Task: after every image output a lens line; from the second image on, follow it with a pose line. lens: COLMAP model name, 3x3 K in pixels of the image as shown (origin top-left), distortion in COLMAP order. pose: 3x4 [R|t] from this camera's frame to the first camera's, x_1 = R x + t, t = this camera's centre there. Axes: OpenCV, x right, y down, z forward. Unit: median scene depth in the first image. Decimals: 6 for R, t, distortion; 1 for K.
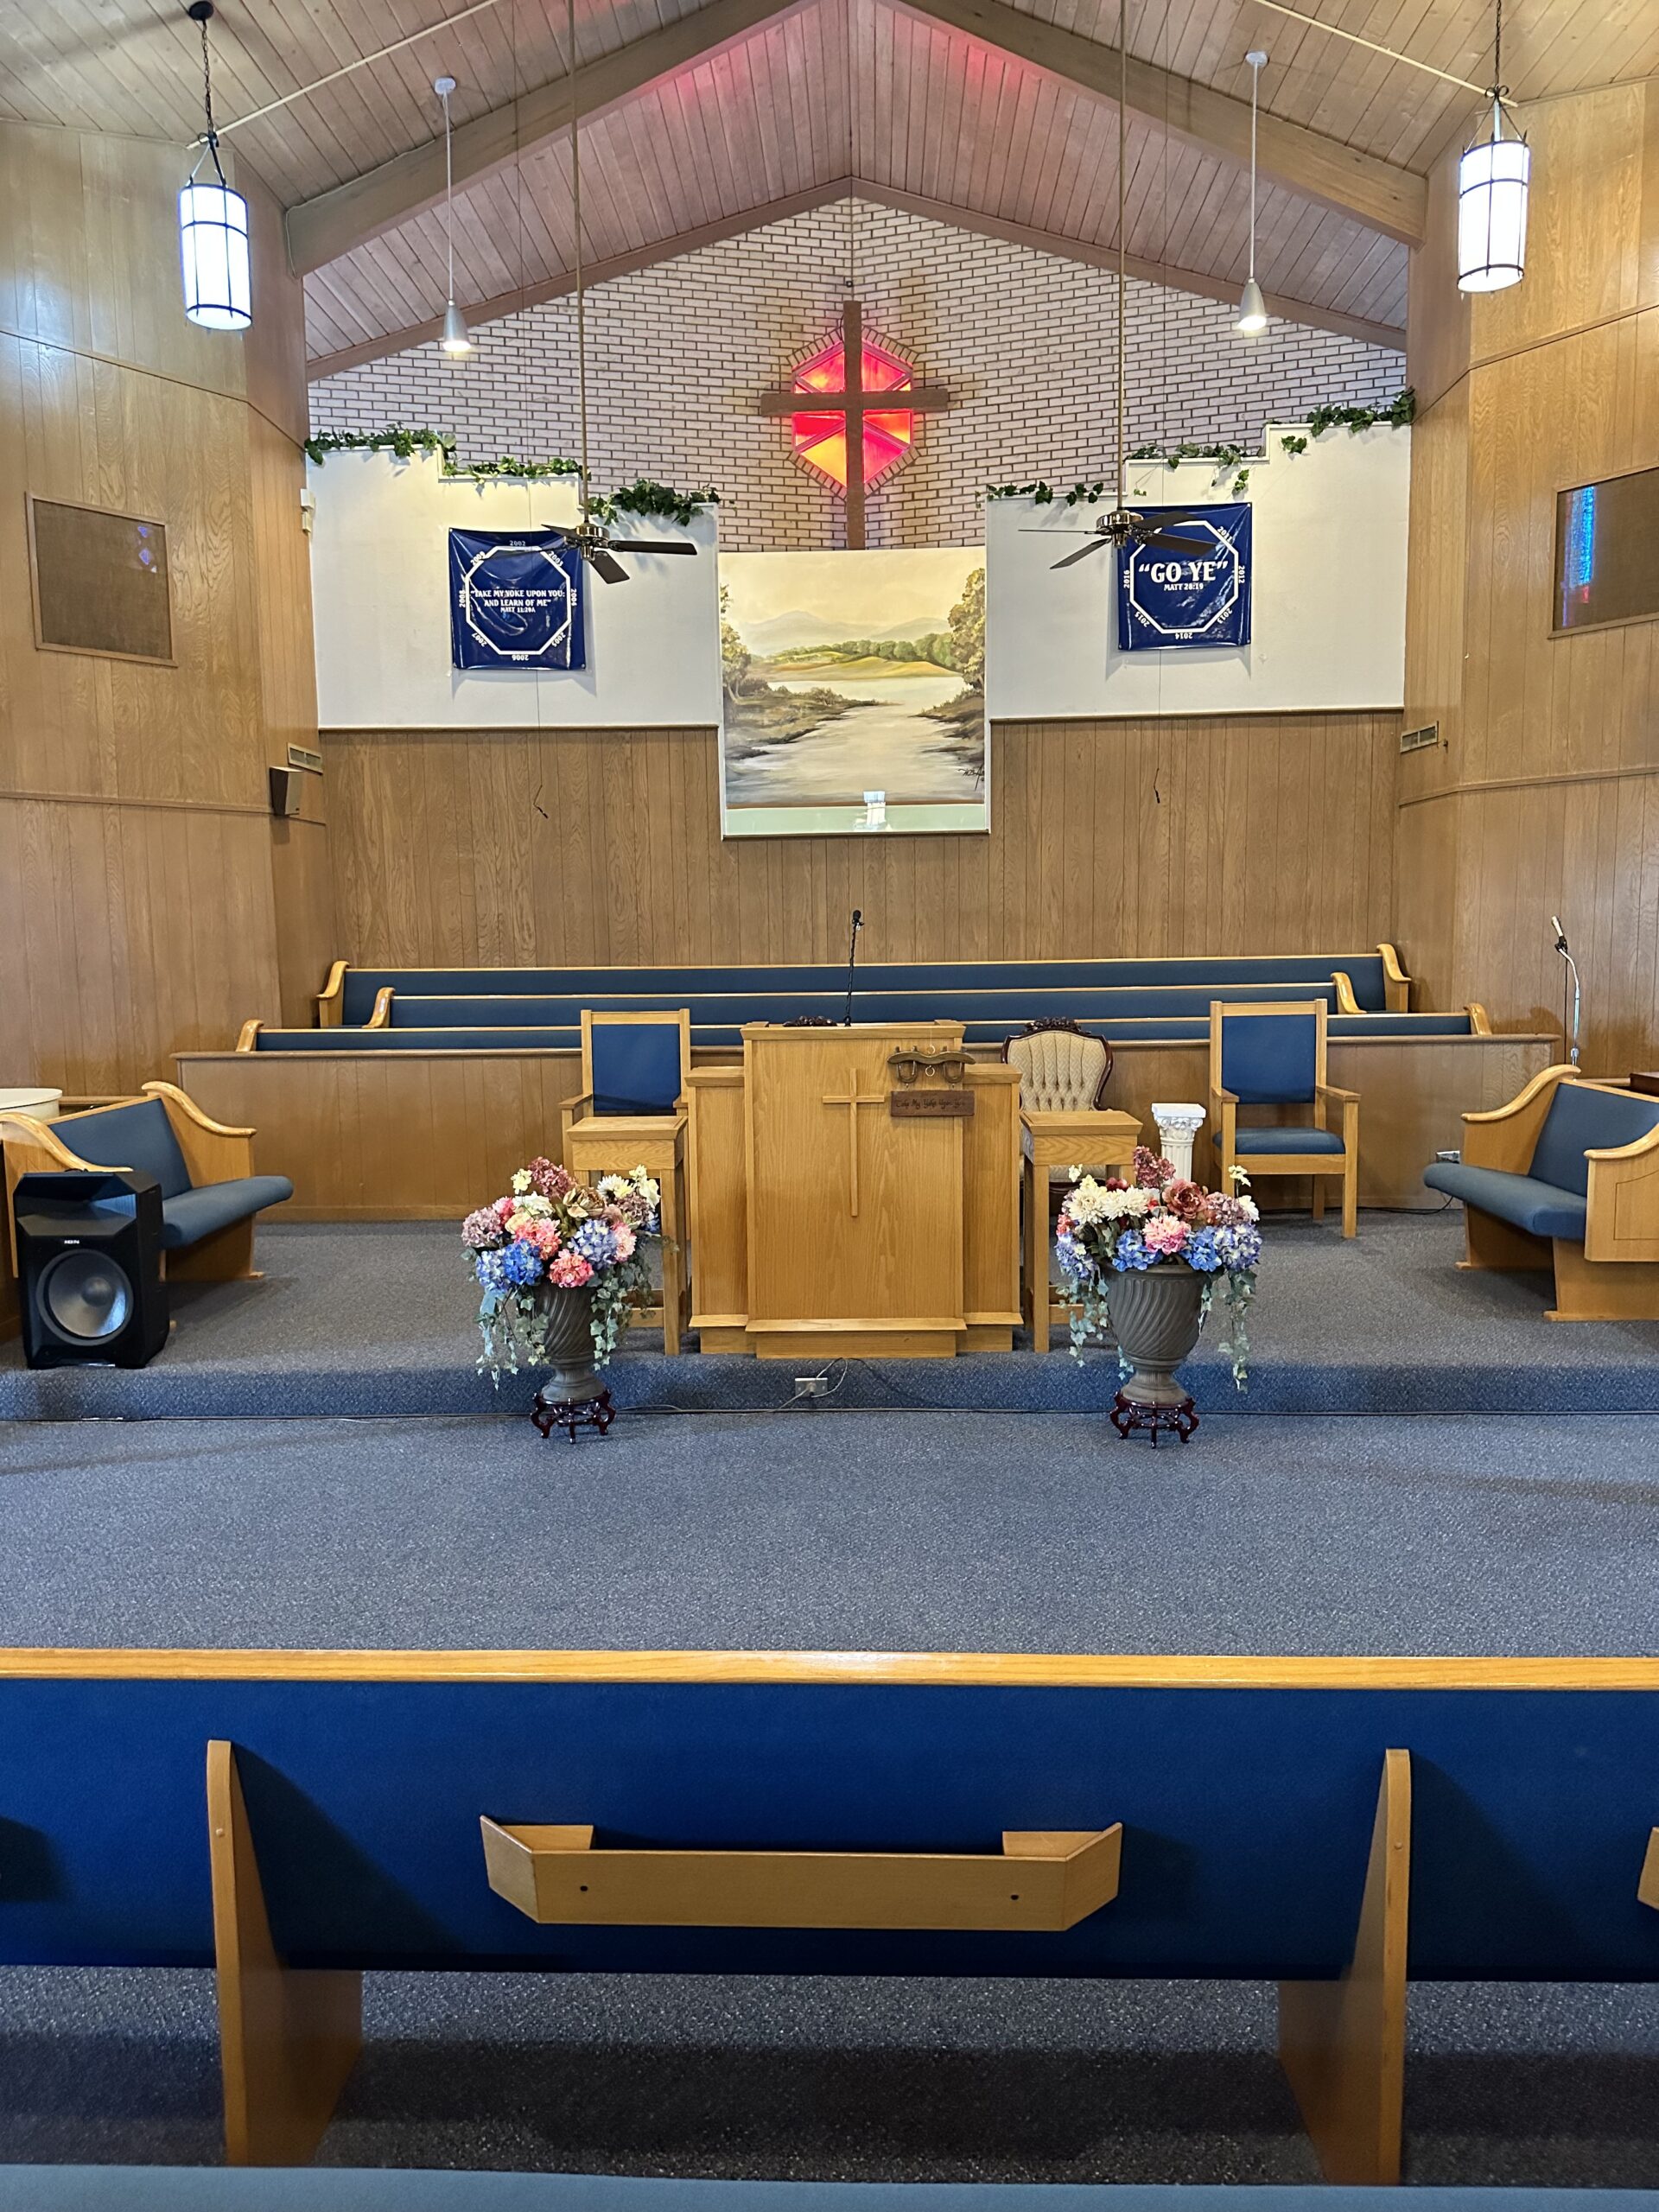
lens RADIAL K [[1550.7, 0, 814.3], [0, 1550.7, 1132.3], [0, 0, 1]] dist [0.048369, -0.069286]
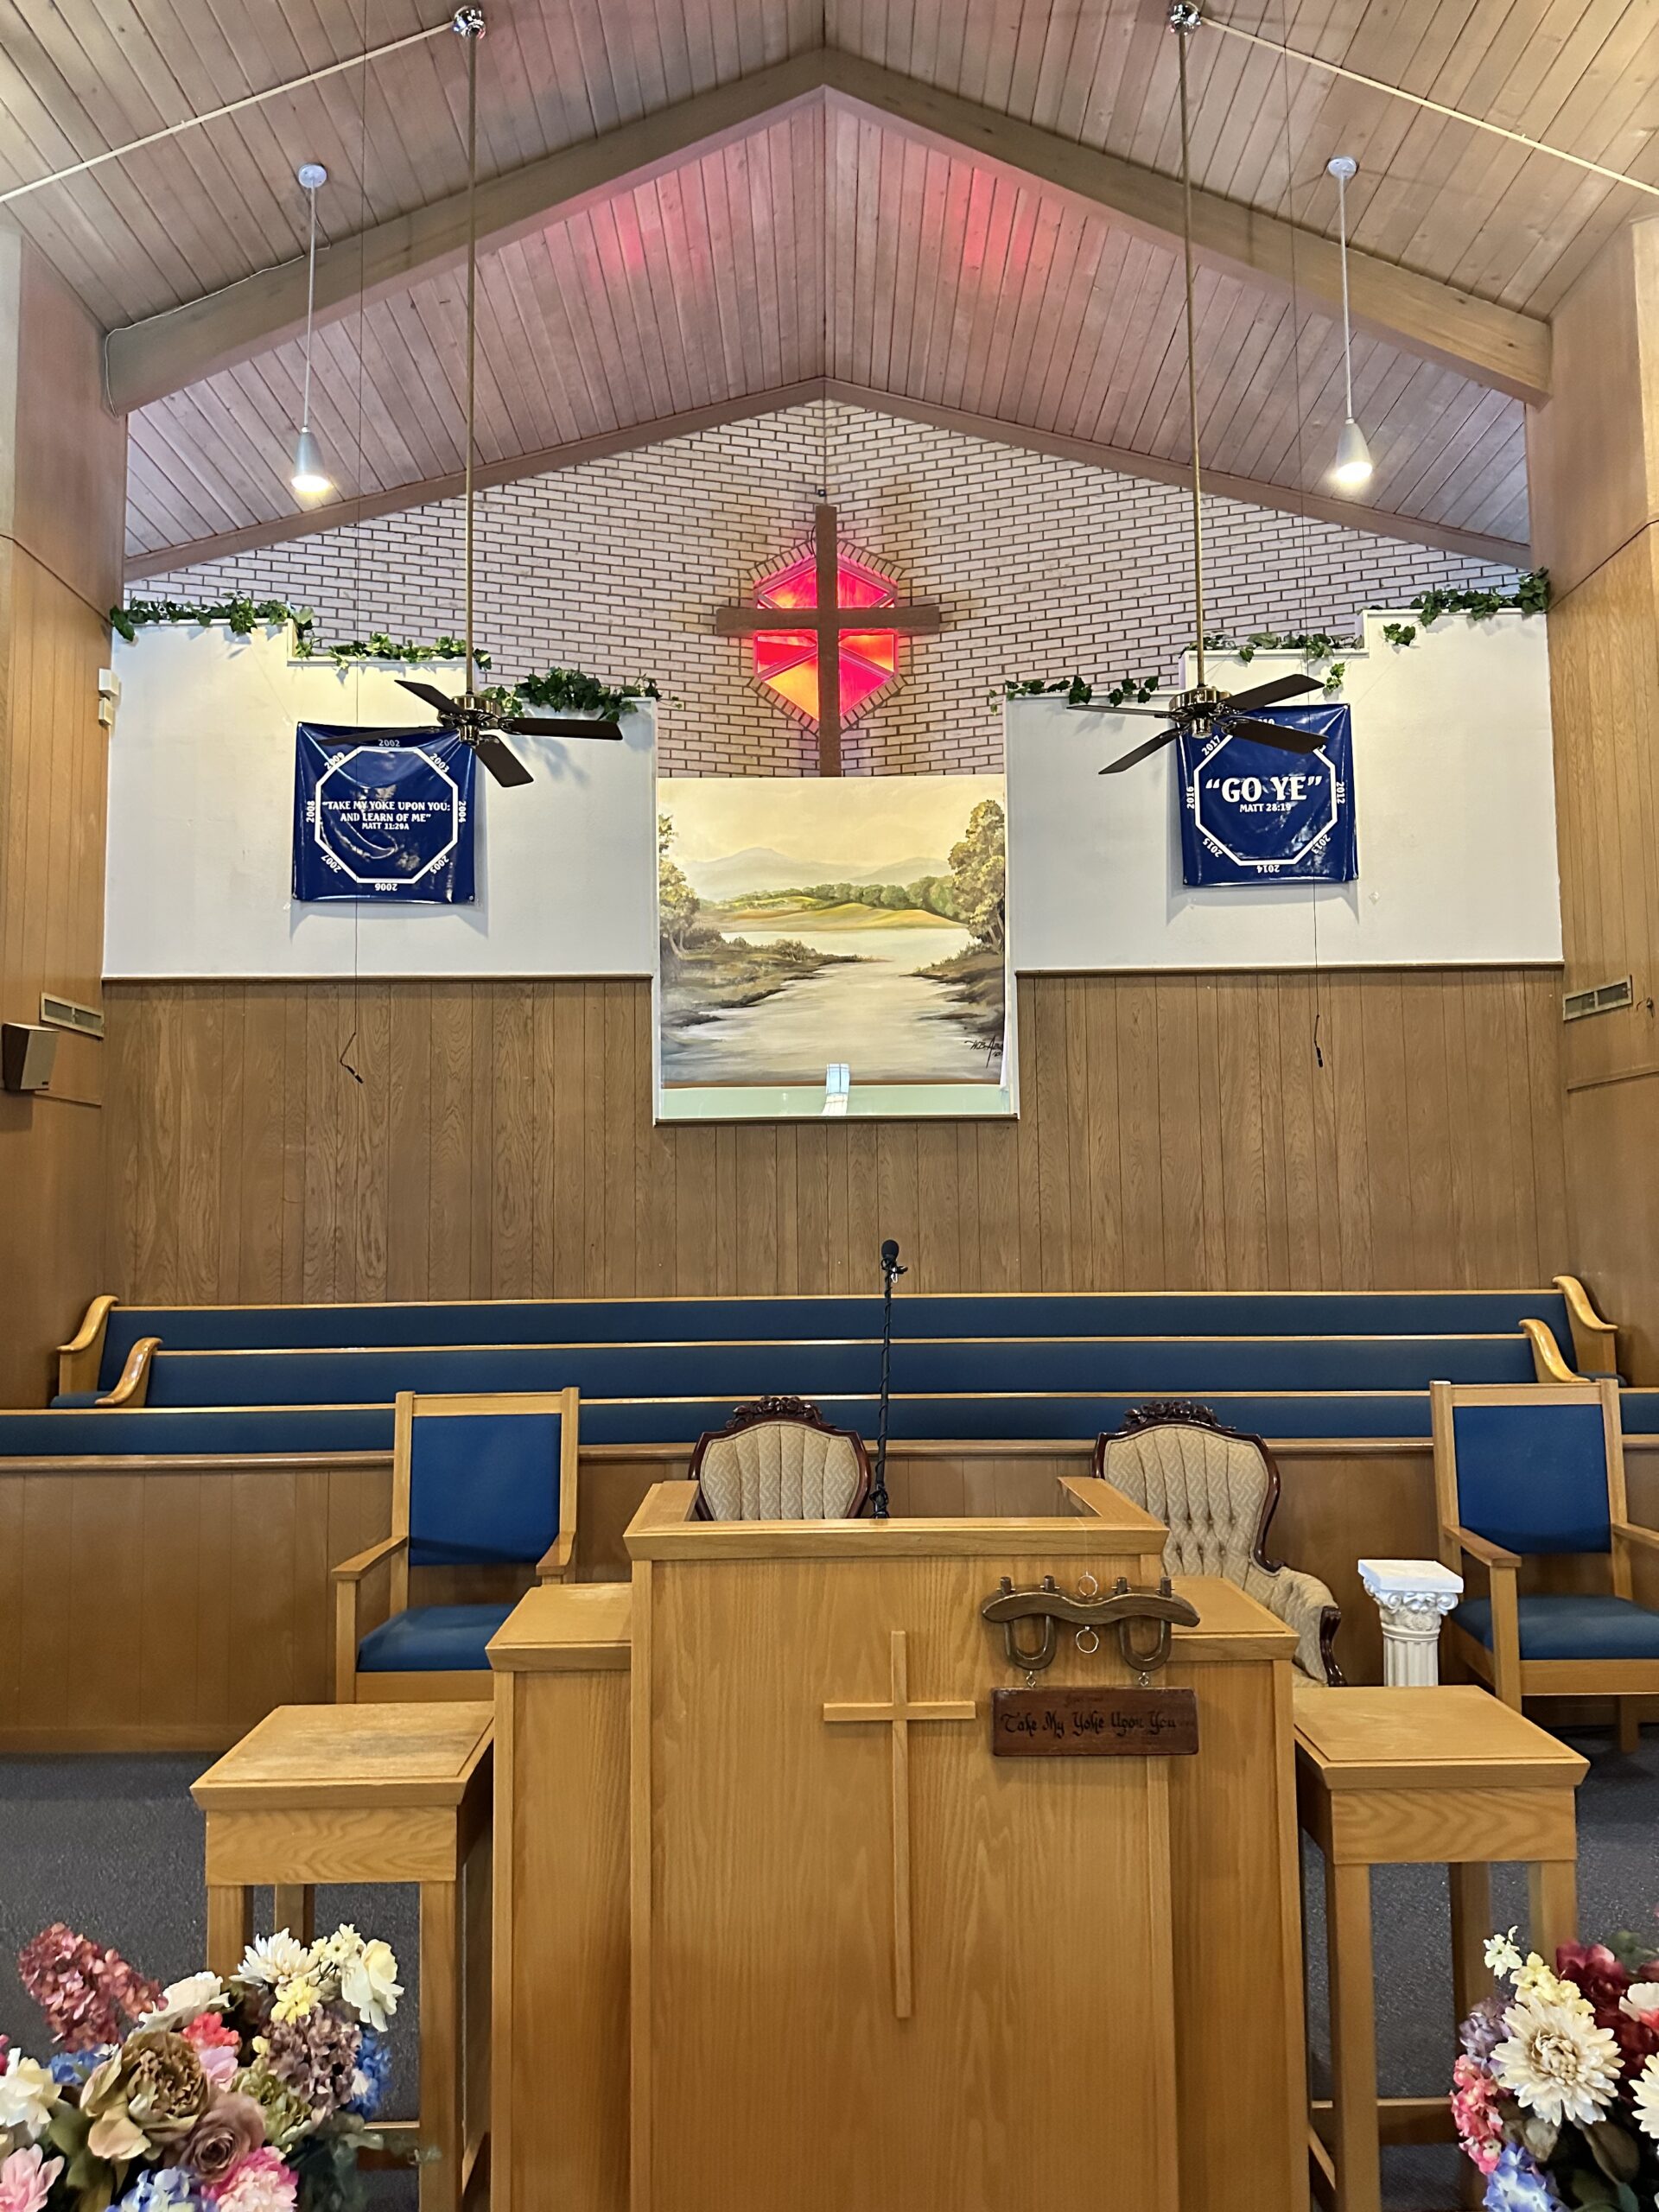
lens RADIAL K [[1579.0, 0, 824.4], [0, 1579.0, 1097.0], [0, 0, 1]] dist [0.191732, -0.325278]
pose [[0.999402, 0.006583, 0.033947, -0.004741], [0.000818, 0.976937, -0.213528, -0.042387], [-0.034570, 0.213428, 0.976347, 0.265980]]
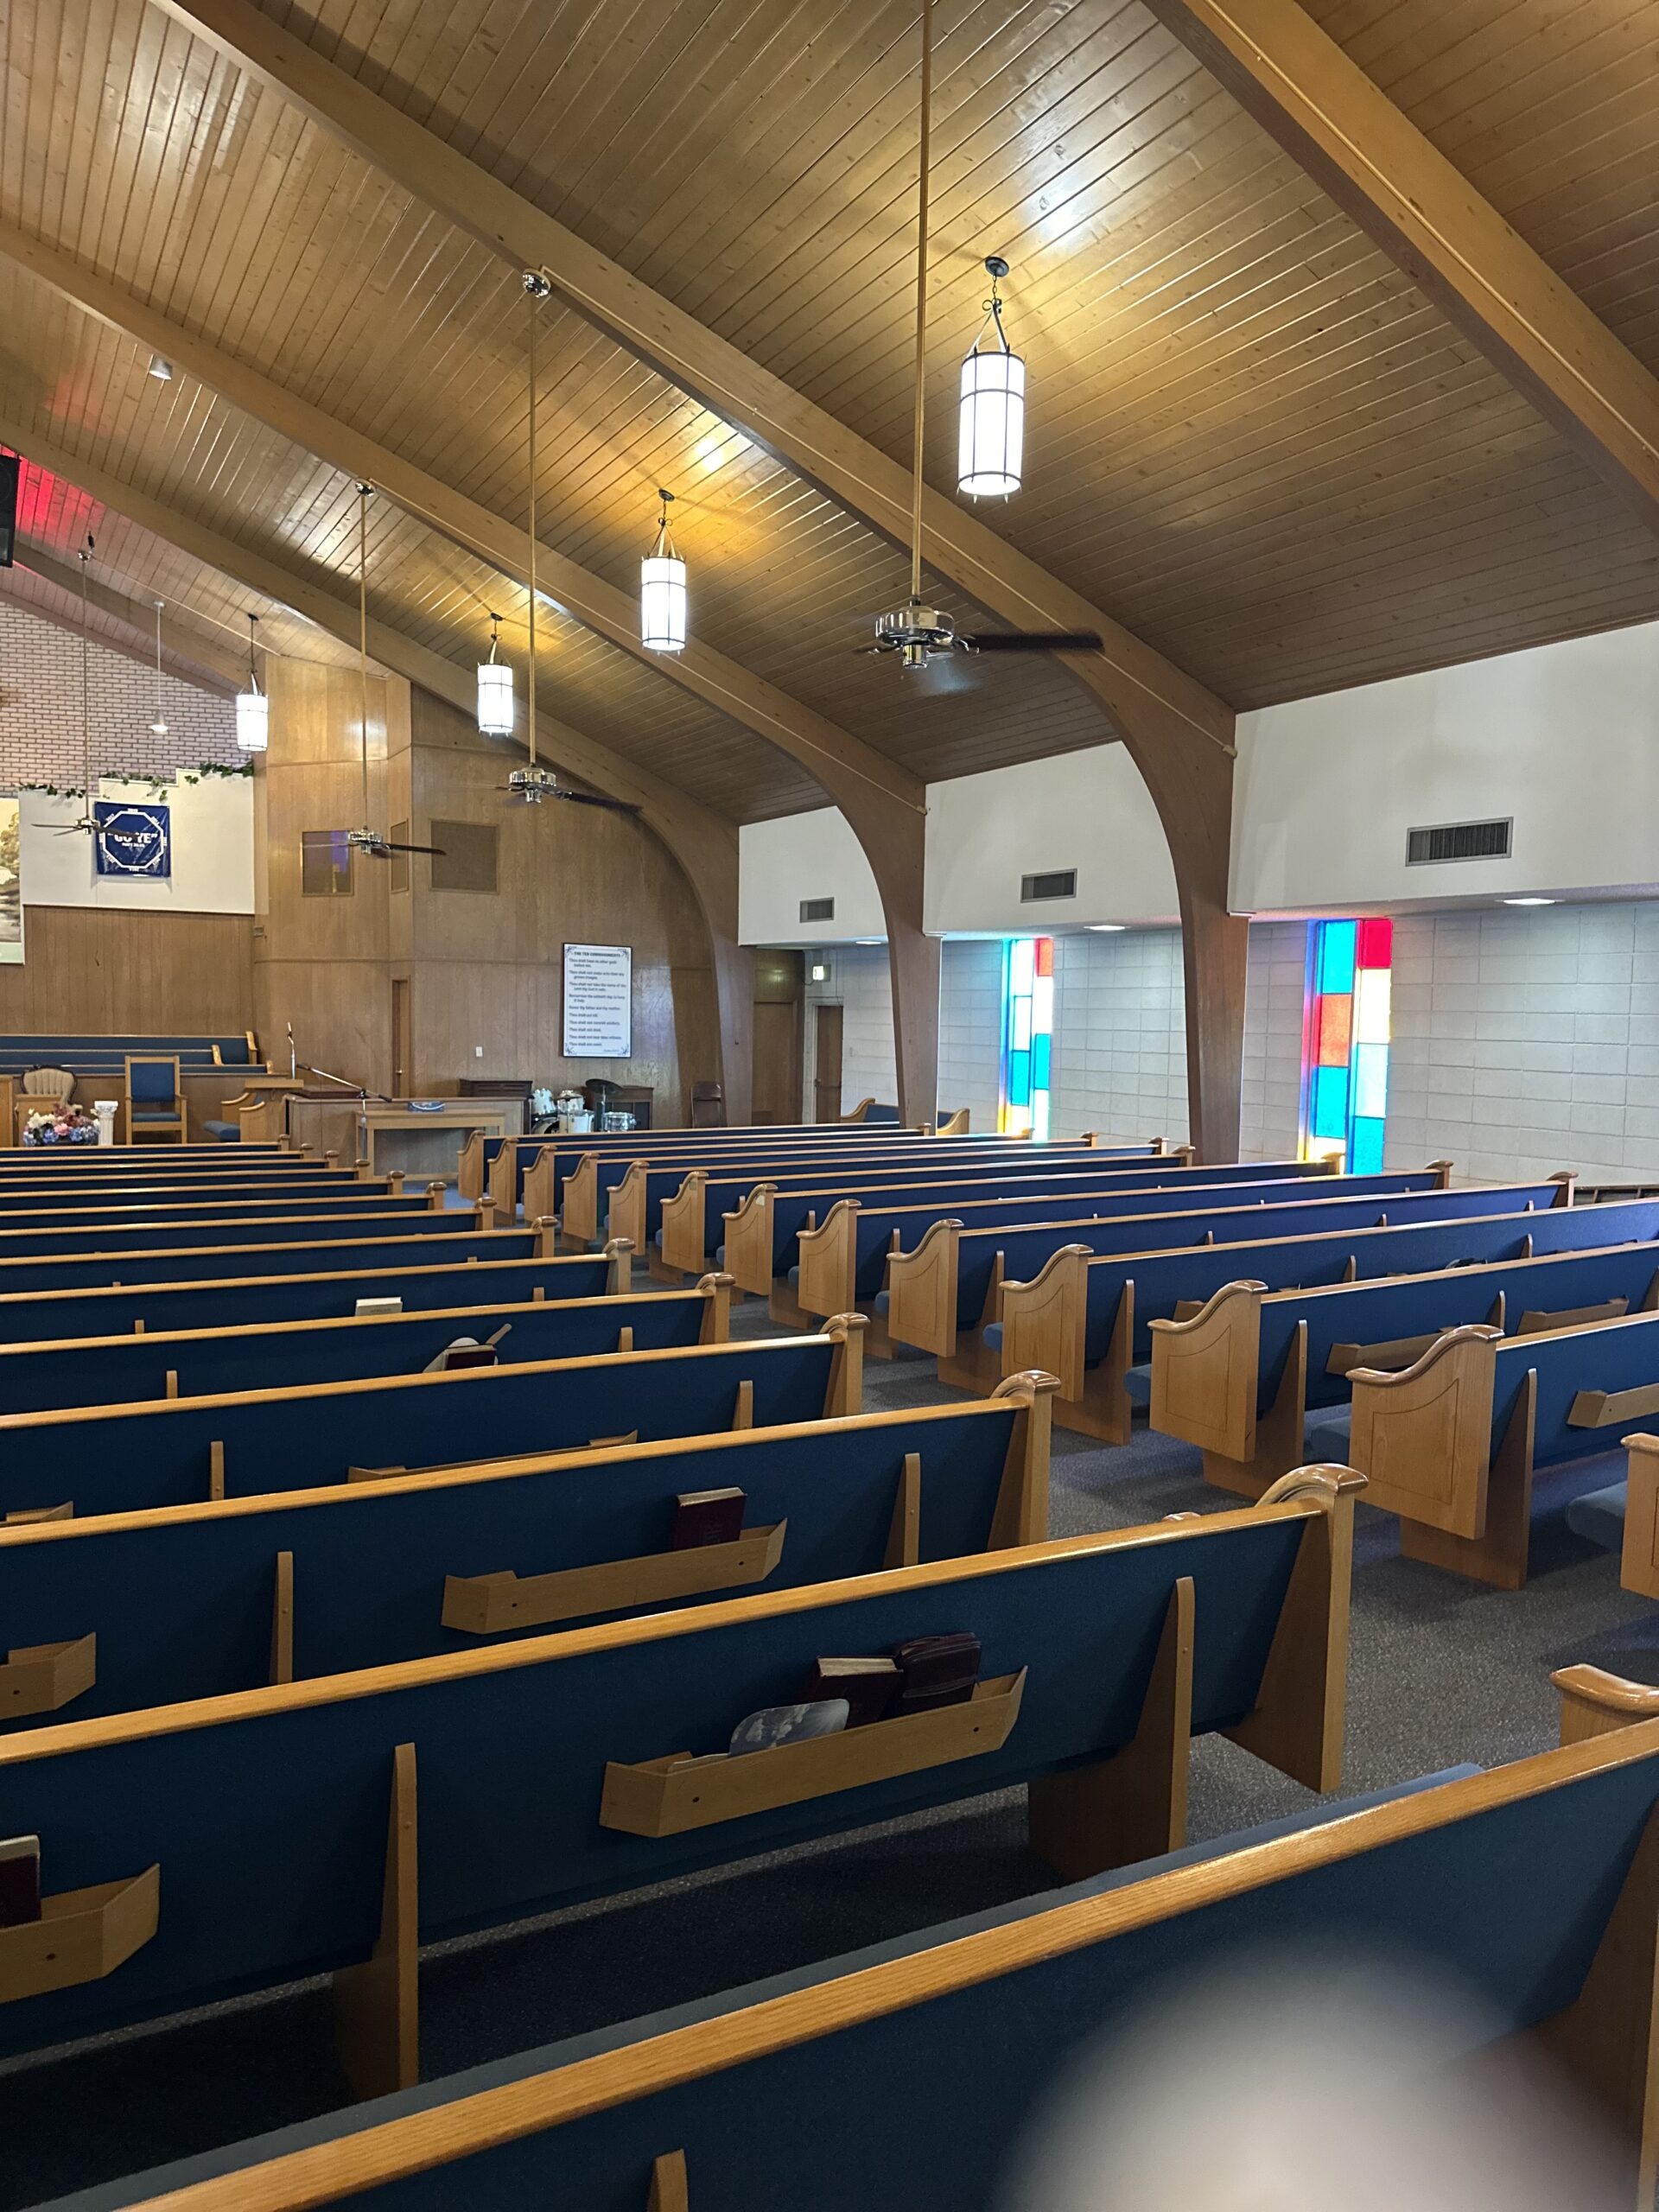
lens RADIAL K [[1562.1, 0, 827.9], [0, 1562.1, 1129.1], [0, 0, 1]] dist [0.028799, -0.052093]
pose [[0.855224, -0.005356, 0.518232, -0.035799], [0.030522, 0.998731, -0.040048, 0.105014], [-0.517360, 0.050068, 0.854302, -1.070406]]
